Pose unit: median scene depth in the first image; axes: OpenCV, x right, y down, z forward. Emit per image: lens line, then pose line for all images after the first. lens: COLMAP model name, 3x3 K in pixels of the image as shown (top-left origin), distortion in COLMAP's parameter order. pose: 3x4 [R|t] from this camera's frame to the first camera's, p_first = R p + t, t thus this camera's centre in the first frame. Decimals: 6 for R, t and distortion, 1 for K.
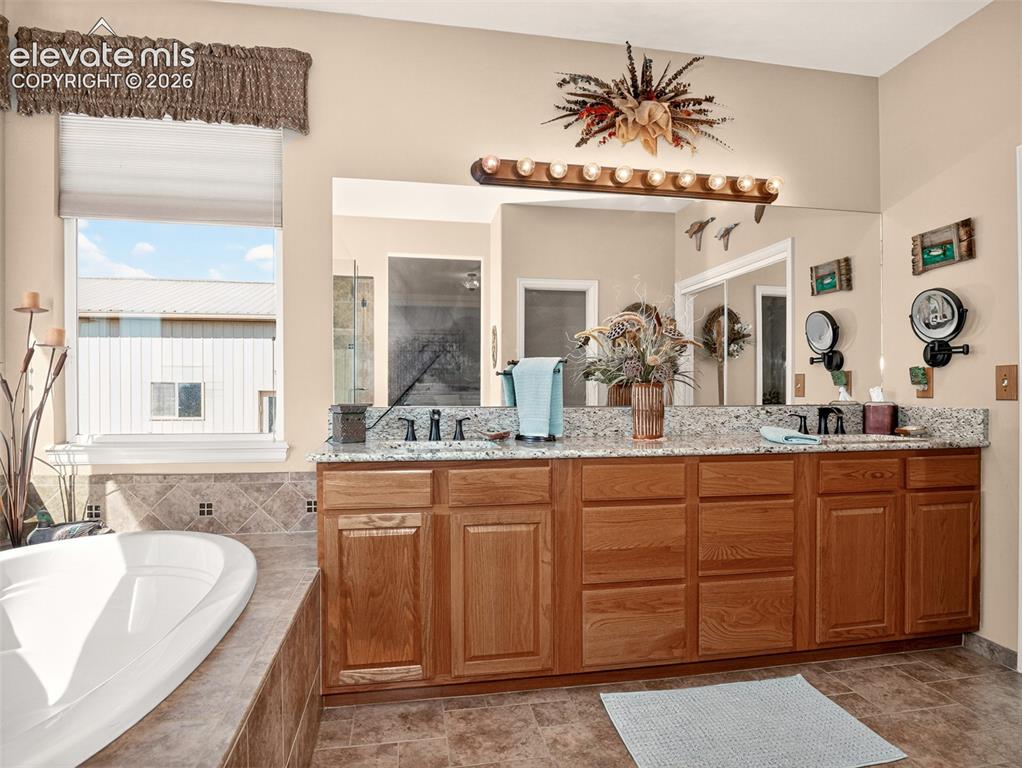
lens RADIAL K [[590.3, 0, 509.1], [0, 590.3, 391.5], [0, 0, 1]] dist [-0.020878, -0.001592]
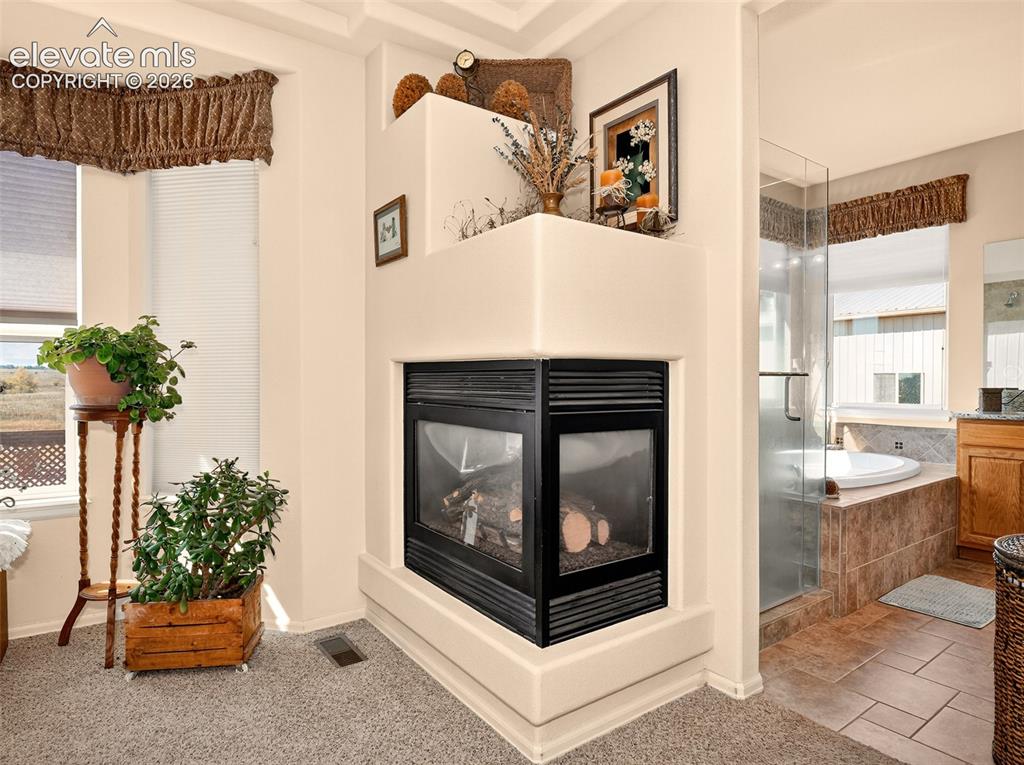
lens RADIAL K [[591.5, 0, 510.1], [0, 591.5, 390.1], [0, 0, 1]] dist [-0.020878, -0.001592]
pose [[0.447945, 0.018762, -0.893864, 0.551222], [-0.005959, 0.999820, 0.018000, 0.005867], [0.894041, -0.002736, 0.447976, -0.869768]]
